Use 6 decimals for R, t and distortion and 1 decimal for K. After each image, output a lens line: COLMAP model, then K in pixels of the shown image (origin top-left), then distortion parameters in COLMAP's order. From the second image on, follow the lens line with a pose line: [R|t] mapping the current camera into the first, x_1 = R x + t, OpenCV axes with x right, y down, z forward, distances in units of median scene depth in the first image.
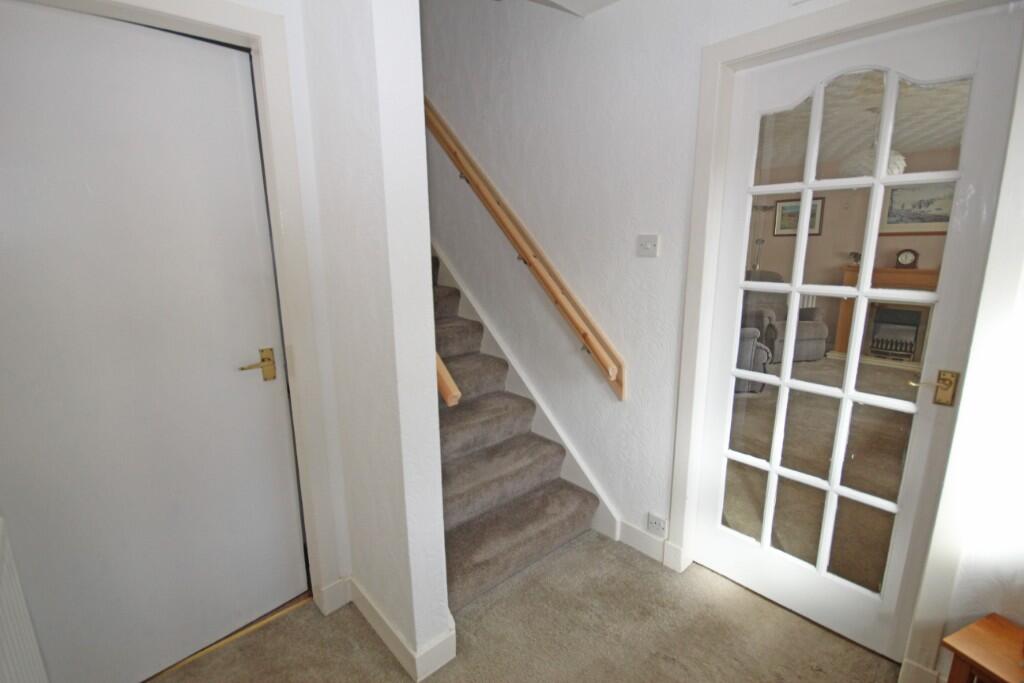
lens RADIAL K [[470.4, 0, 517.5], [0, 470.4, 345.8], [0, 0, 1]] dist [0.004091, -0.009143]
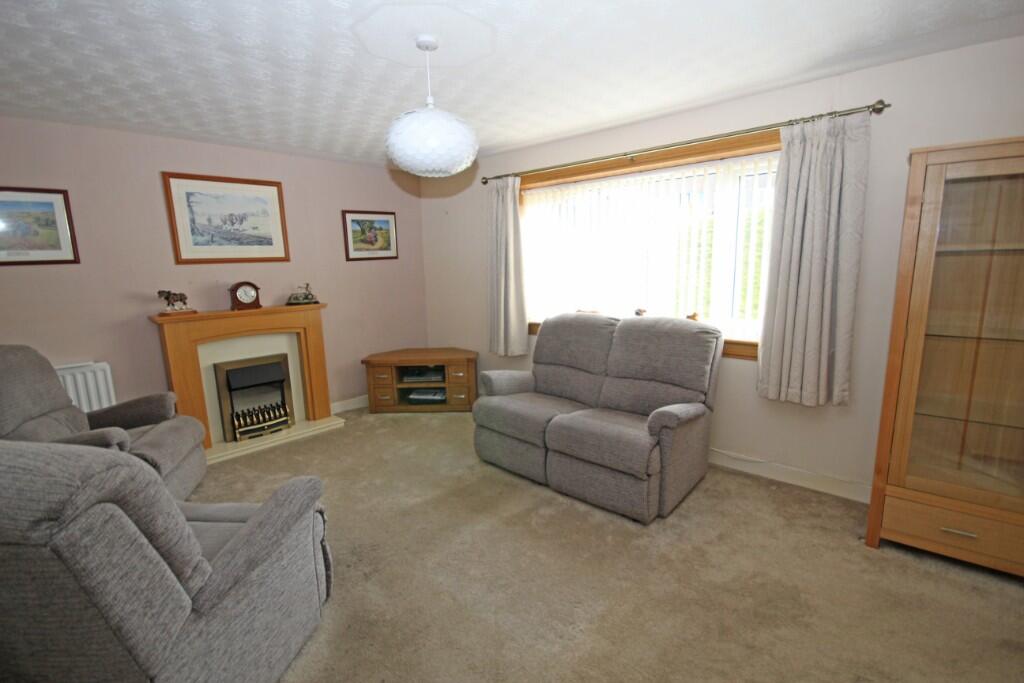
lens RADIAL K [[470.4, 0, 517.5], [0, 470.4, 345.8], [0, 0, 1]] dist [0.004091, -0.009143]
pose [[-0.098476, -0.164436, 0.981460, 0.077530], [0.235647, 0.954350, 0.183538, -0.142700], [-0.966837, 0.249352, -0.055231, 0.646171]]
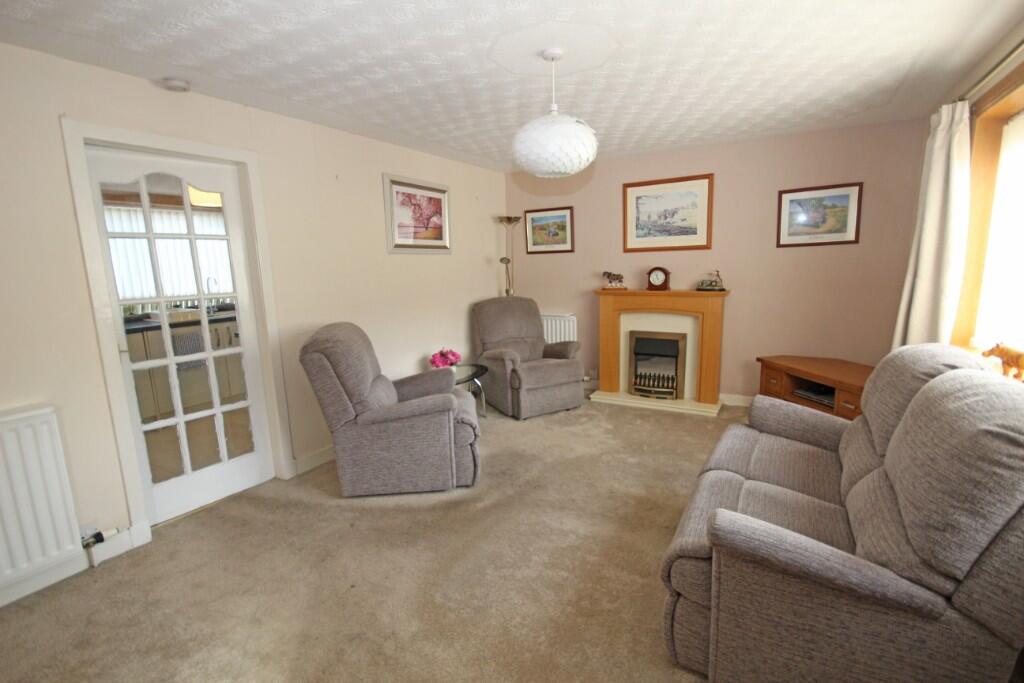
lens RADIAL K [[470.9, 0, 519.6], [0, 470.9, 342.8], [0, 0, 1]] dist [-0.004549, -0.000769]
pose [[0.948690, -0.070426, 0.308266, 0.318887], [0.084403, 0.995910, -0.032226, -0.063054], [-0.304736, 0.056591, 0.950754, 0.274330]]
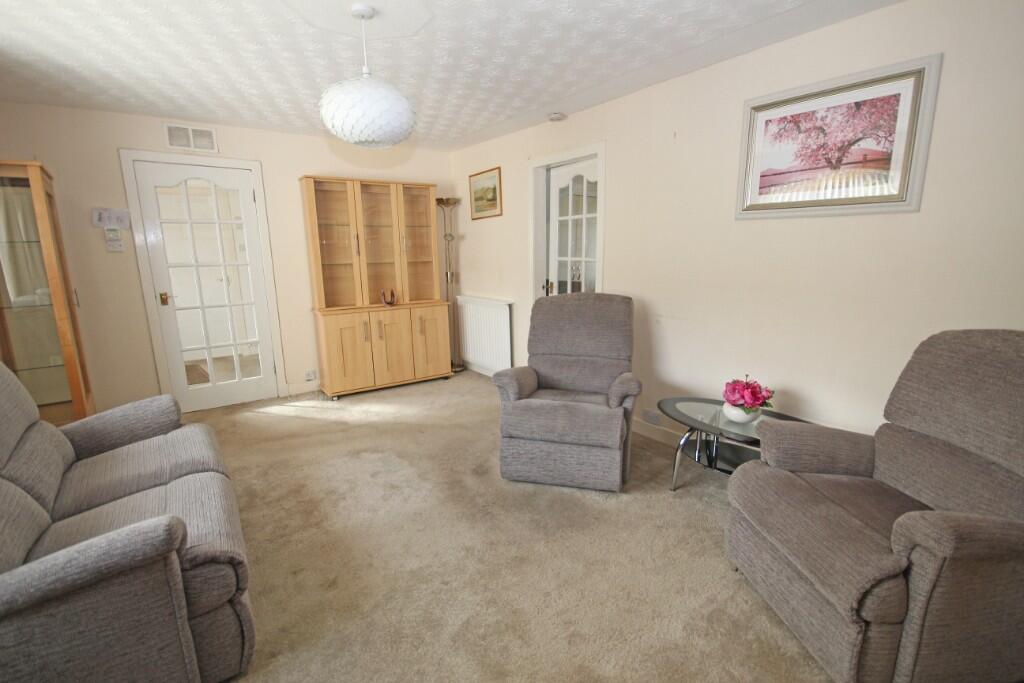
lens RADIAL K [[470.4, 0, 517.5], [0, 470.4, 345.8], [0, 0, 1]] dist [0.004091, -0.009143]
pose [[-0.087125, 0.208496, -0.974135, 1.266531], [-0.206215, 0.952899, 0.222394, -0.245159], [0.974620, 0.220257, -0.040027, 1.187456]]
